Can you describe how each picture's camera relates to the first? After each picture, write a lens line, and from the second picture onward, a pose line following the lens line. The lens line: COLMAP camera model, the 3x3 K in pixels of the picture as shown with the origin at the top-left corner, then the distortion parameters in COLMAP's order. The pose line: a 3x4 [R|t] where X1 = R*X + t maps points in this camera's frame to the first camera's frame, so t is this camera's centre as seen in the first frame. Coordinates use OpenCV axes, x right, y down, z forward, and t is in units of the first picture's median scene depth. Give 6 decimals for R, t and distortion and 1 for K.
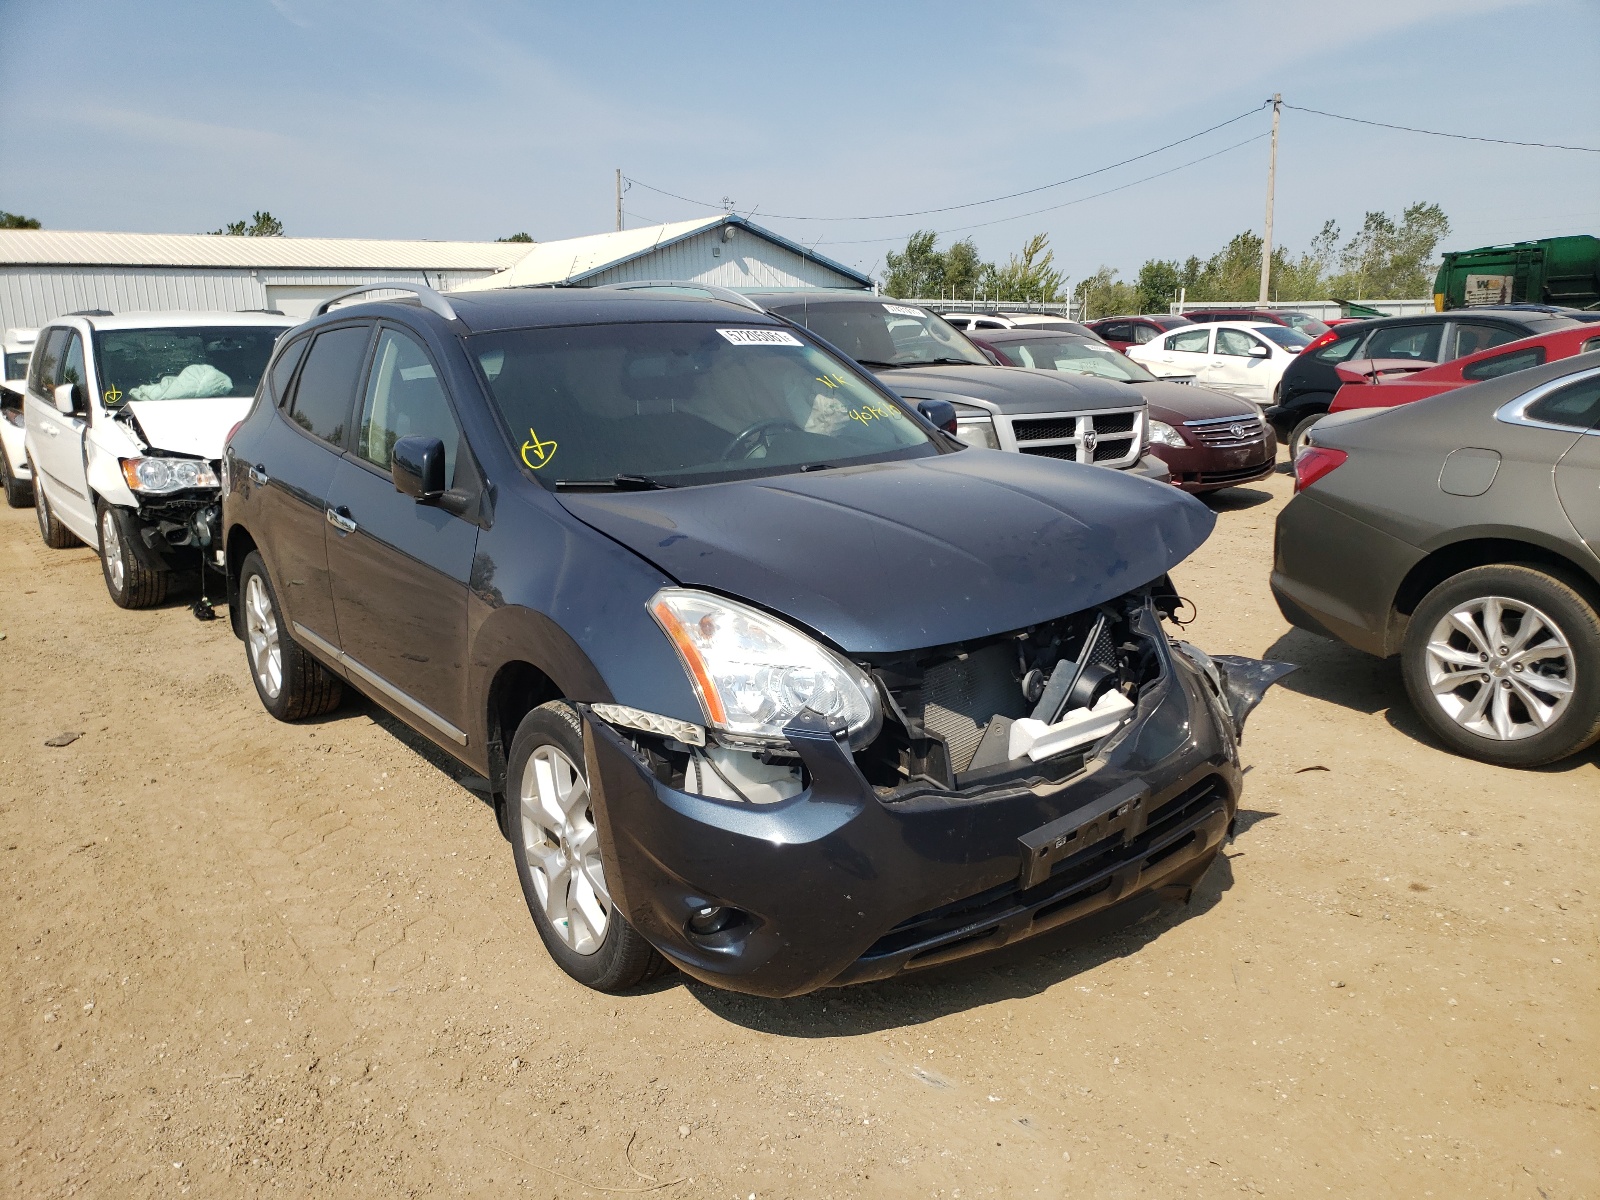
lens RADIAL K [[1203.2, 0, 800.0], [0, 1203.2, 600.0], [0, 0, 1]] dist [0.004458, -0.001821]
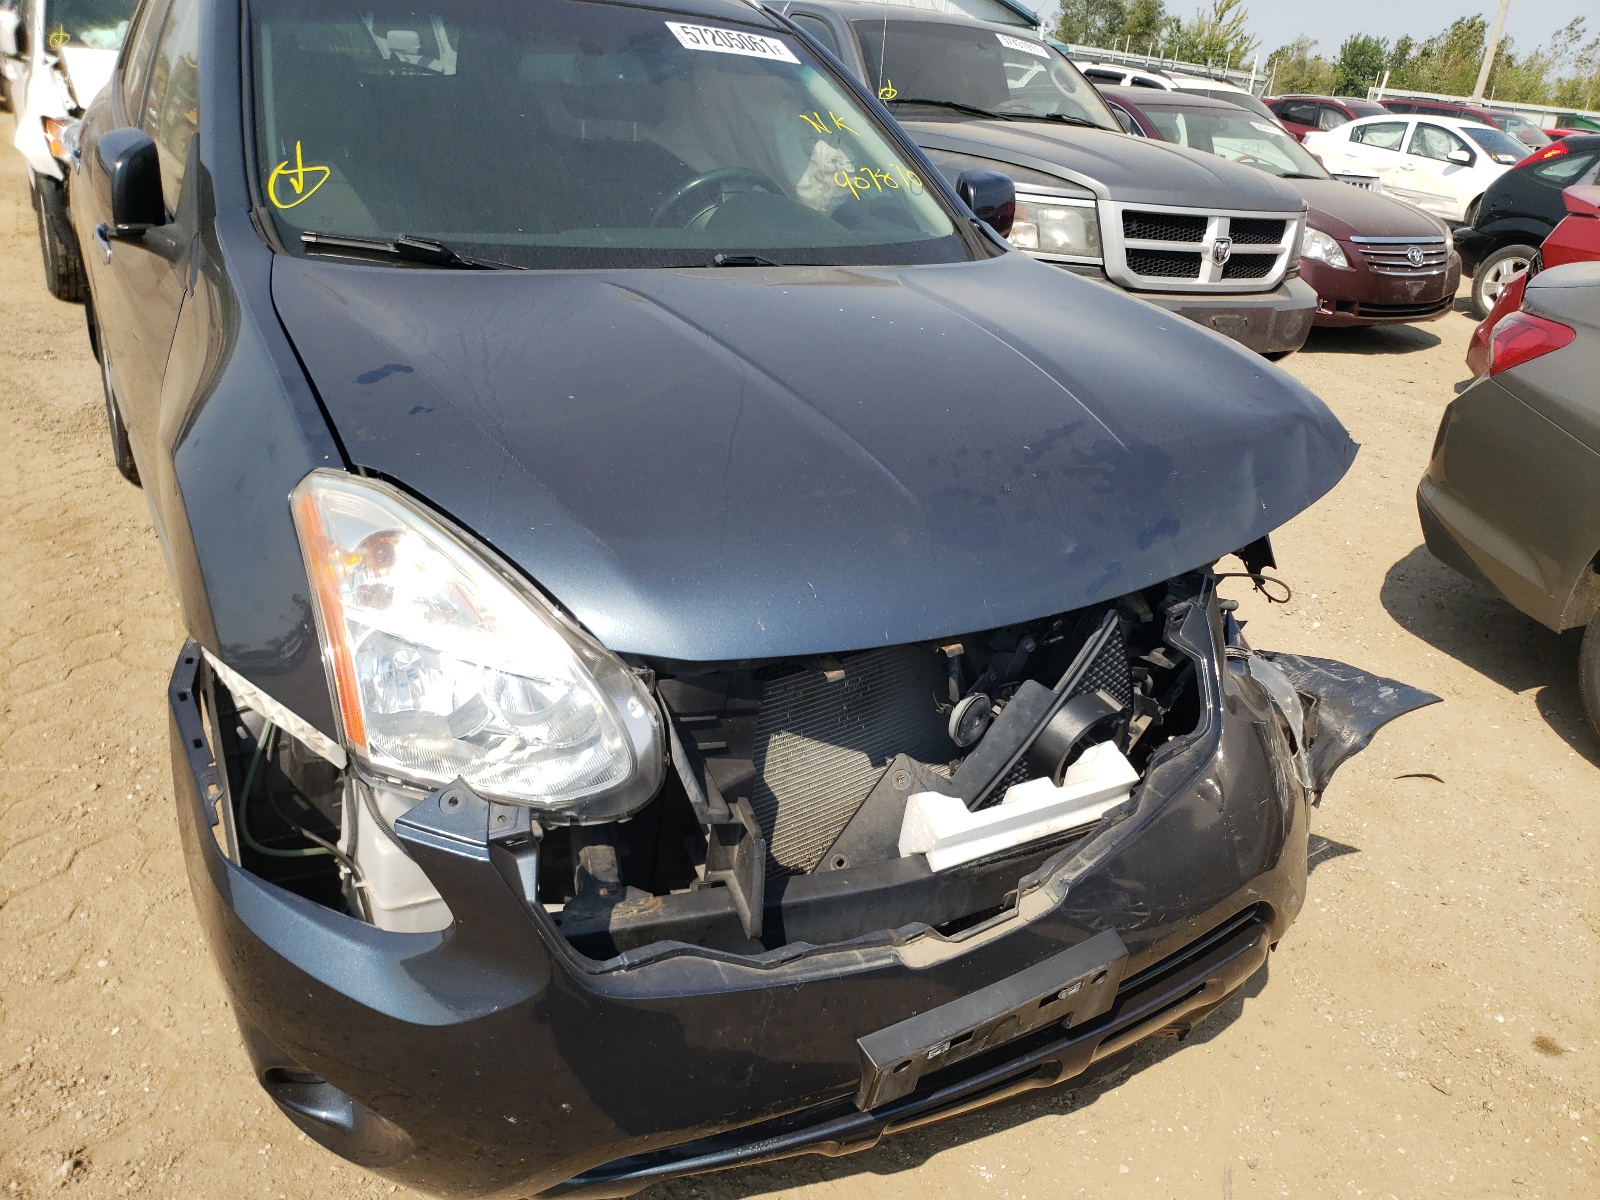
lens RADIAL K [[1260.0, 0, 800.0], [0, 1260.0, 600.0], [0, 0, 1]] dist [-0.066691, 0.097946]
pose [[0.987614, 0.147095, -0.054606, 0.055470], [-0.134148, 0.972107, 0.192384, -0.034955], [0.081382, -0.182676, 0.979799, 0.168709]]
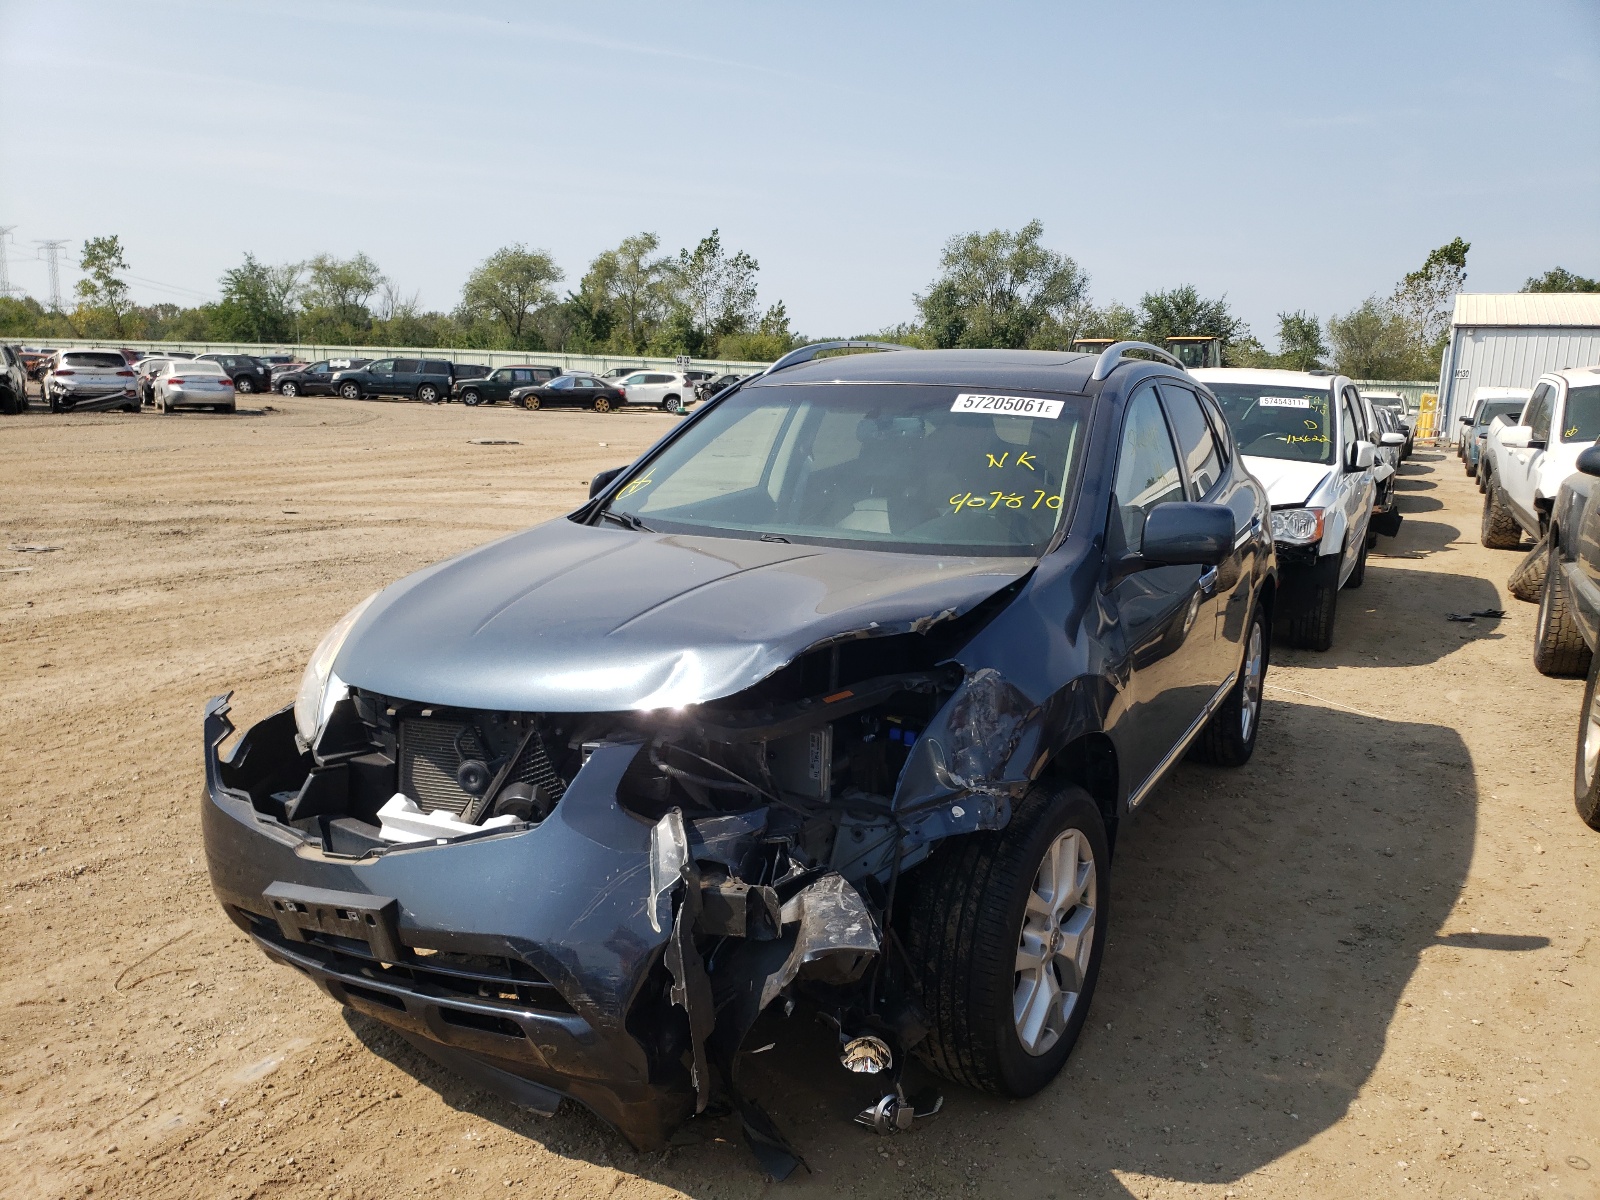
lens RADIAL K [[1203.2, 0, 800.0], [0, 1203.2, 600.0], [0, 0, 1]] dist [0.004458, -0.001821]
pose [[0.446388, 0.191300, -0.874152, 0.429215], [-0.233156, 0.968004, 0.092776, -0.080667], [0.863931, 0.162400, 0.476708, 0.301600]]
